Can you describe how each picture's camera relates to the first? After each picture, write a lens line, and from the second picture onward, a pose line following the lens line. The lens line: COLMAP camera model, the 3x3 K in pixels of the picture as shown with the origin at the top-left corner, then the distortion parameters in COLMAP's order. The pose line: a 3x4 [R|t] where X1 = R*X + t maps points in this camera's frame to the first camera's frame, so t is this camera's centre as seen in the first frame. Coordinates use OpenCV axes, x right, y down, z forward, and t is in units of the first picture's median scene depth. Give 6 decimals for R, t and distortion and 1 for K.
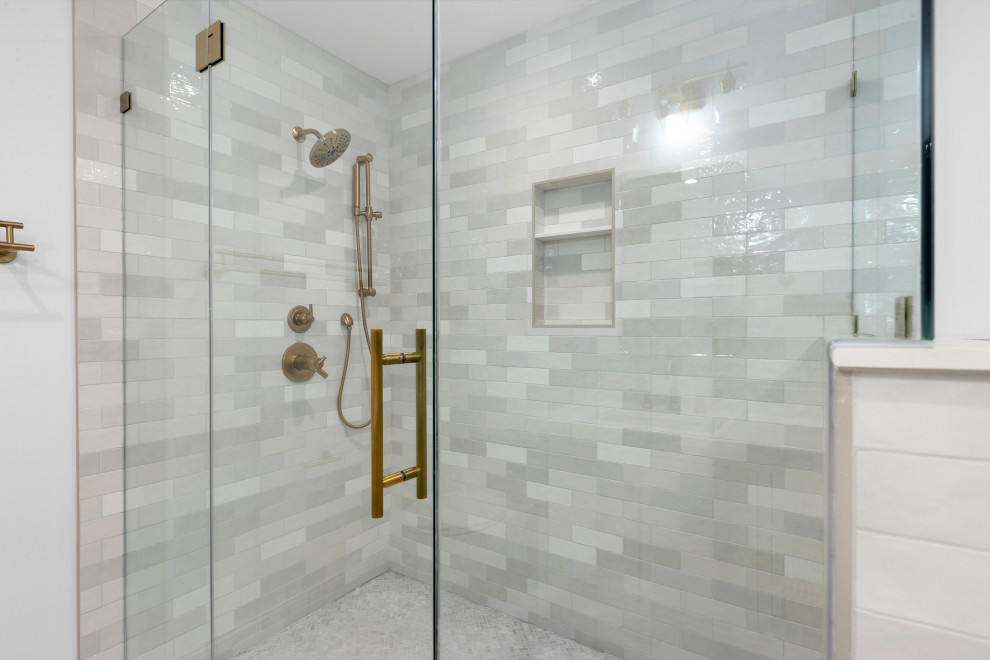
lens RADIAL K [[498.1, 0, 495.0], [0, 498.1, 330.0], [0, 0, 1]] dist [0.001620, -0.000165]
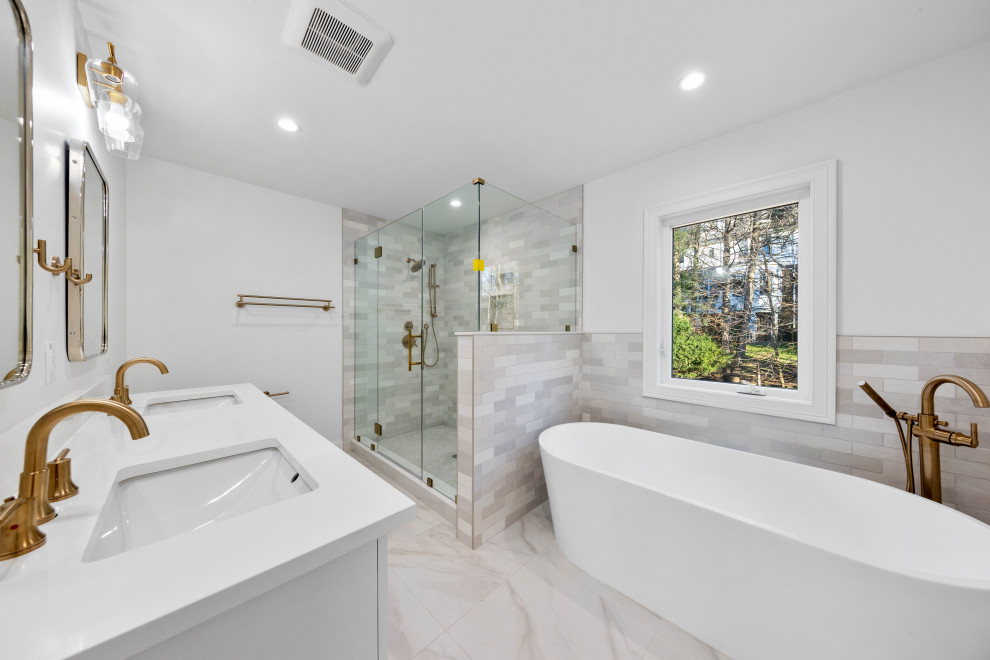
lens RADIAL K [[315.3, 0, 491.4], [0, 315.3, 328.7], [0, 0, 1]] dist [0.000653, -0.000021]
pose [[0.981480, 0.002861, -0.191543, 0.428487], [-0.003841, 0.999981, -0.004746, 0.000405], [0.191526, 0.005394, 0.981473, -0.690606]]
